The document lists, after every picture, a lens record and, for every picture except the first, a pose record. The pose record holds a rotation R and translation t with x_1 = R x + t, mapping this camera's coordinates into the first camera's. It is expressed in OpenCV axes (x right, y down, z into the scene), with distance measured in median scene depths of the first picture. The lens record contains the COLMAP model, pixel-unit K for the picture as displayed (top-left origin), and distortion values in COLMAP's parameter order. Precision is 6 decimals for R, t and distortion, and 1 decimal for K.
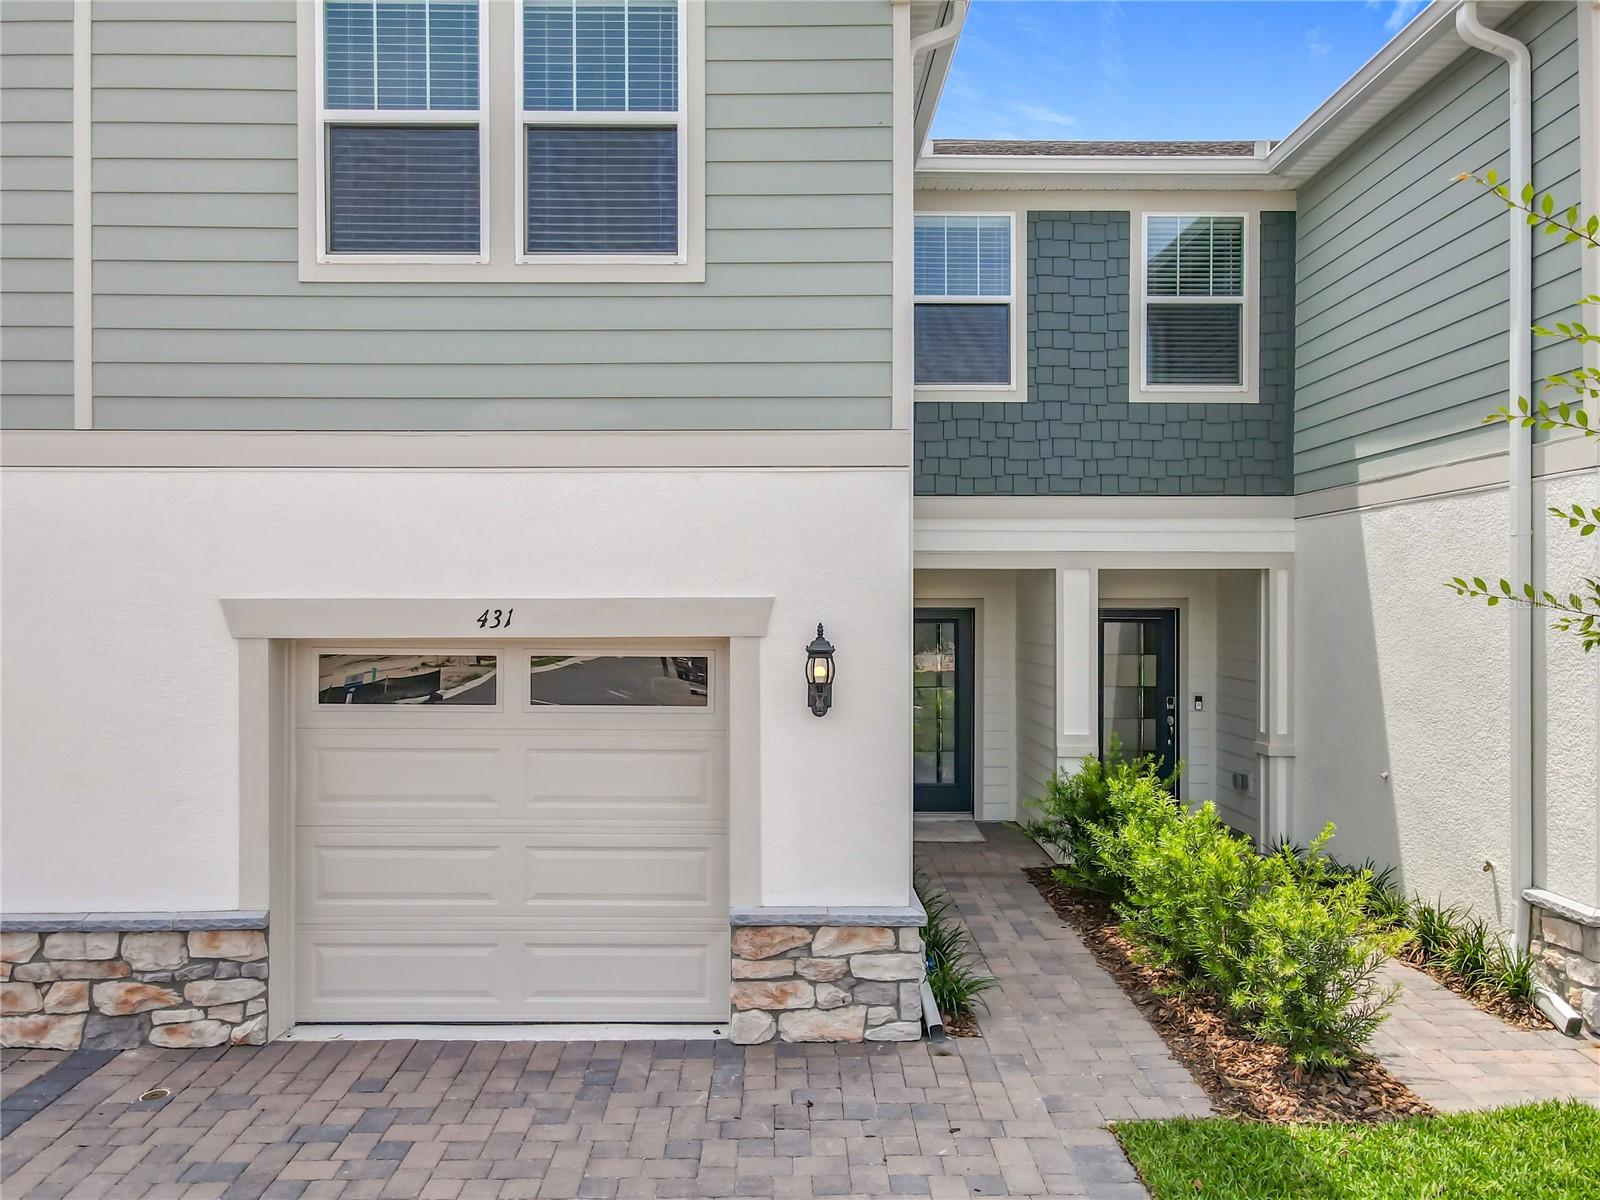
lens RADIAL K [[1159.2, 0, 791.5], [0, 1159.2, 606.1], [0, 0, 1]] dist [0.040426, 0.007487]
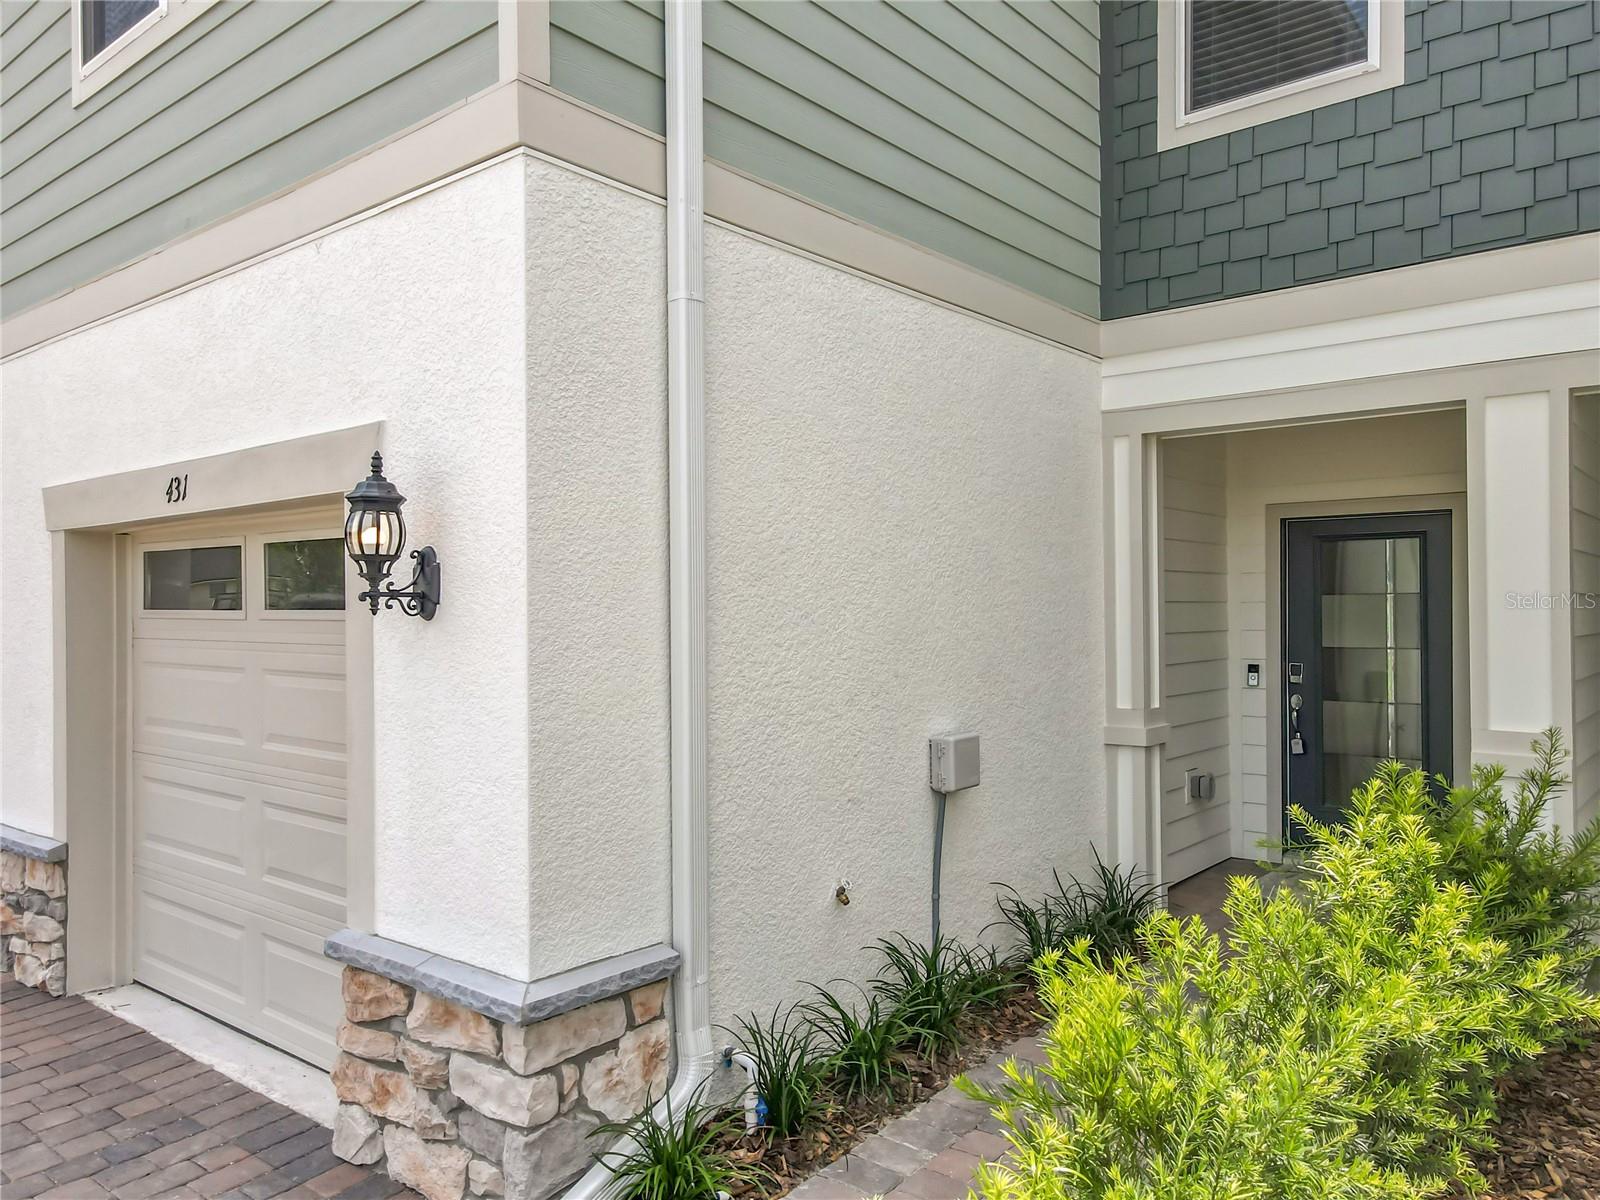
lens RADIAL K [[1159.2, 0, 799.0], [0, 1159.2, 594.7], [0, 0, 1]] dist [0.040426, 0.007487]
pose [[0.762328, -0.016333, -0.646984, 0.537951], [0.008405, 0.999847, -0.015337, 0.093372], [0.647136, 0.006254, 0.762349, 0.681264]]
